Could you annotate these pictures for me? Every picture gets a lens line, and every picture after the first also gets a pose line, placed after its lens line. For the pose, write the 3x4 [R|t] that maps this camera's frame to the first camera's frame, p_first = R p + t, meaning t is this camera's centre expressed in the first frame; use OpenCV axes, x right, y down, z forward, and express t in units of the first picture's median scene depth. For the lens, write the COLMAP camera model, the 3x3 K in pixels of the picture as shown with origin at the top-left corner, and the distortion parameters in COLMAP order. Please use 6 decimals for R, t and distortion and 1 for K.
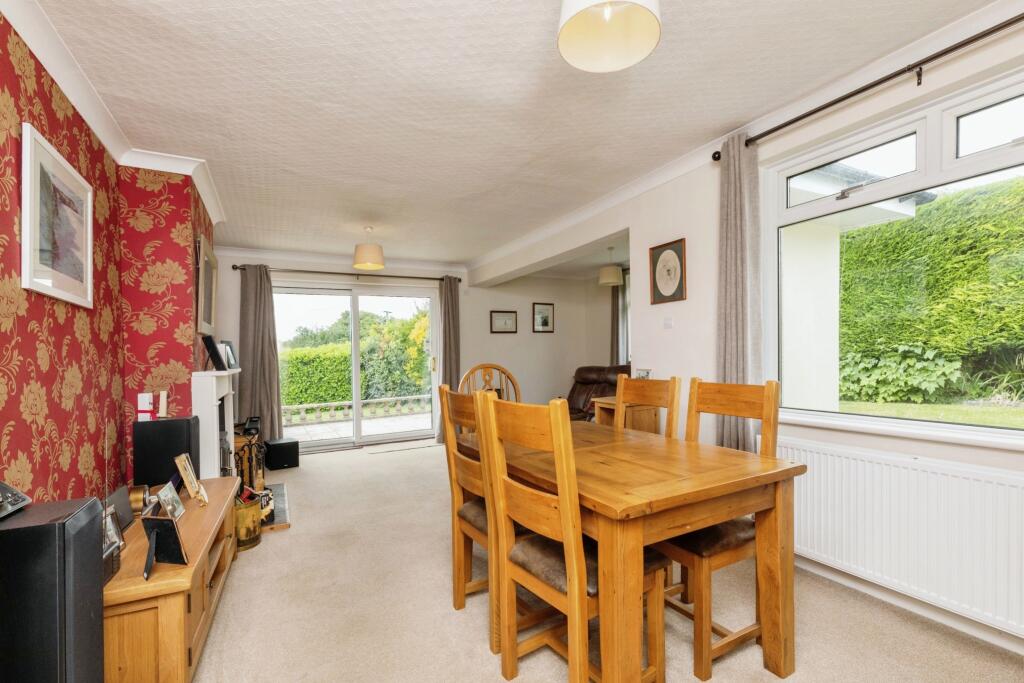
lens RADIAL K [[463.6, 0, 512.0], [0, 463.6, 341.5], [0, 0, 1]] dist [0.010469, -0.000068]
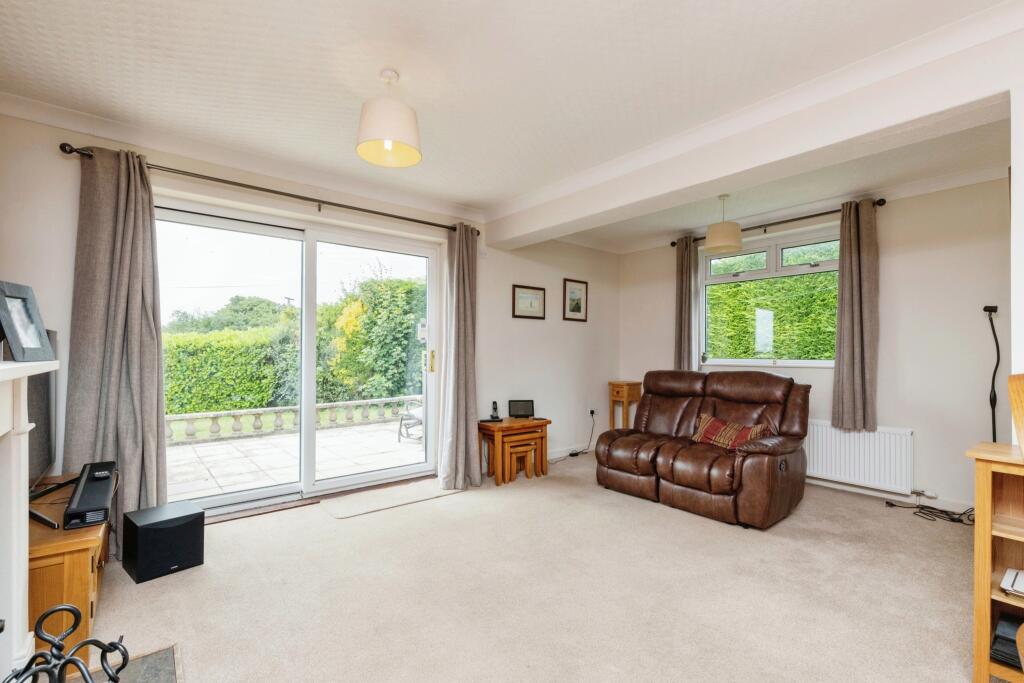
lens RADIAL K [[463.6, 0, 512.0], [0, 463.6, 341.5], [0, 0, 1]] dist [0.010469, -0.000068]
pose [[0.979711, 0.035900, 0.197173, -0.177002], [-0.036790, 0.999323, 0.000851, 0.016372], [-0.197009, -0.008088, 0.980368, 0.329434]]
